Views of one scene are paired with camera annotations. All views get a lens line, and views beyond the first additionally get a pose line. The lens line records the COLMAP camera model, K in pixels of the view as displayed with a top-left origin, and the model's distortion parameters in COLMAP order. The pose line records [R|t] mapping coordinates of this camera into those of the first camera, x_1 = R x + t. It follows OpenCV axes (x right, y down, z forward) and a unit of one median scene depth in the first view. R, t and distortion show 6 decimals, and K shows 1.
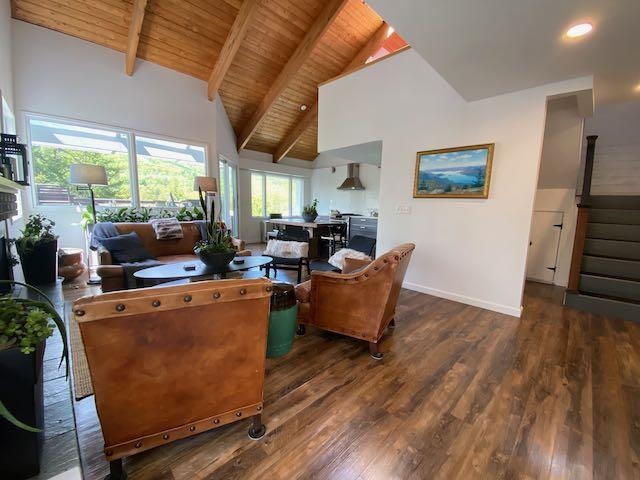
lens RADIAL K [[258.3, 0, 320.8], [0, 258.3, 241.0], [0, 0, 1]] dist [0.024351, -0.024816]
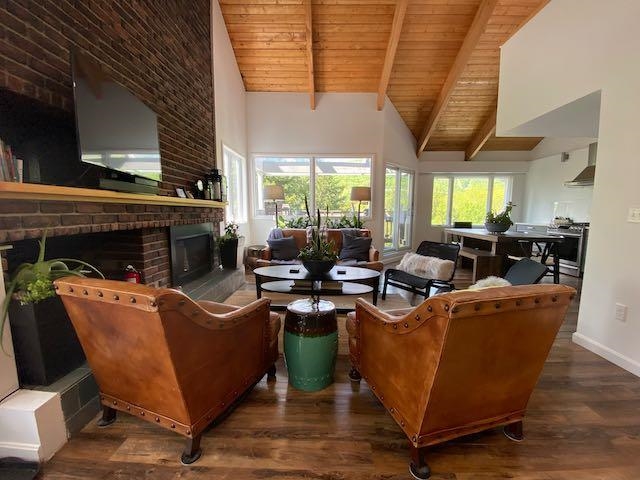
lens RADIAL K [[258.3, 0, 320.8], [0, 258.3, 241.0], [0, 0, 1]] dist [0.024351, -0.024816]
pose [[0.692253, 0.059438, -0.719202, 0.174405], [-0.082167, 0.996613, 0.003277, -0.017890], [0.716961, 0.056826, 0.694793, 0.163104]]
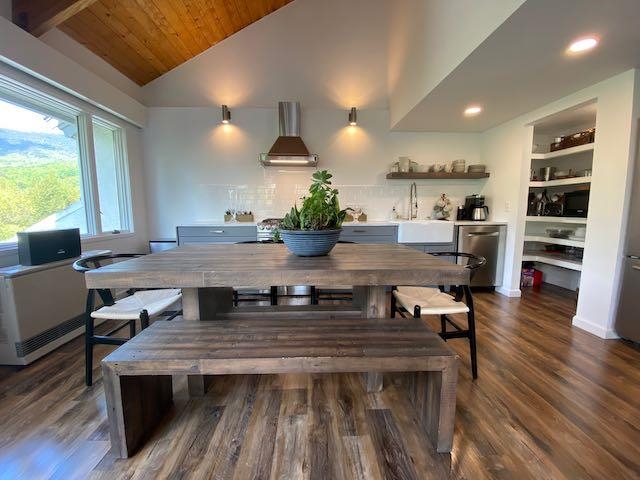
lens RADIAL K [[258.3, 0, 320.8], [0, 258.3, 241.0], [0, 0, 1]] dist [0.024351, -0.024816]
pose [[0.679511, -0.114778, 0.724632, -0.282589], [0.114332, 0.992186, 0.049944, -0.124225], [-0.724702, 0.048911, 0.687324, 1.000488]]
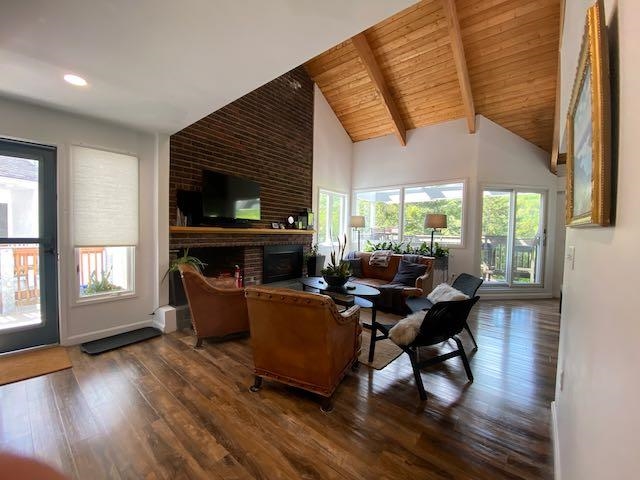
lens RADIAL K [[258.3, 0, 320.8], [0, 258.3, 241.0], [0, 0, 1]] dist [0.024351, -0.024816]
pose [[0.091719, 0.012691, -0.995704, 0.483543], [-0.146425, 0.989221, -0.000879, -0.064250], [0.984961, 0.145877, 0.092589, 0.417962]]
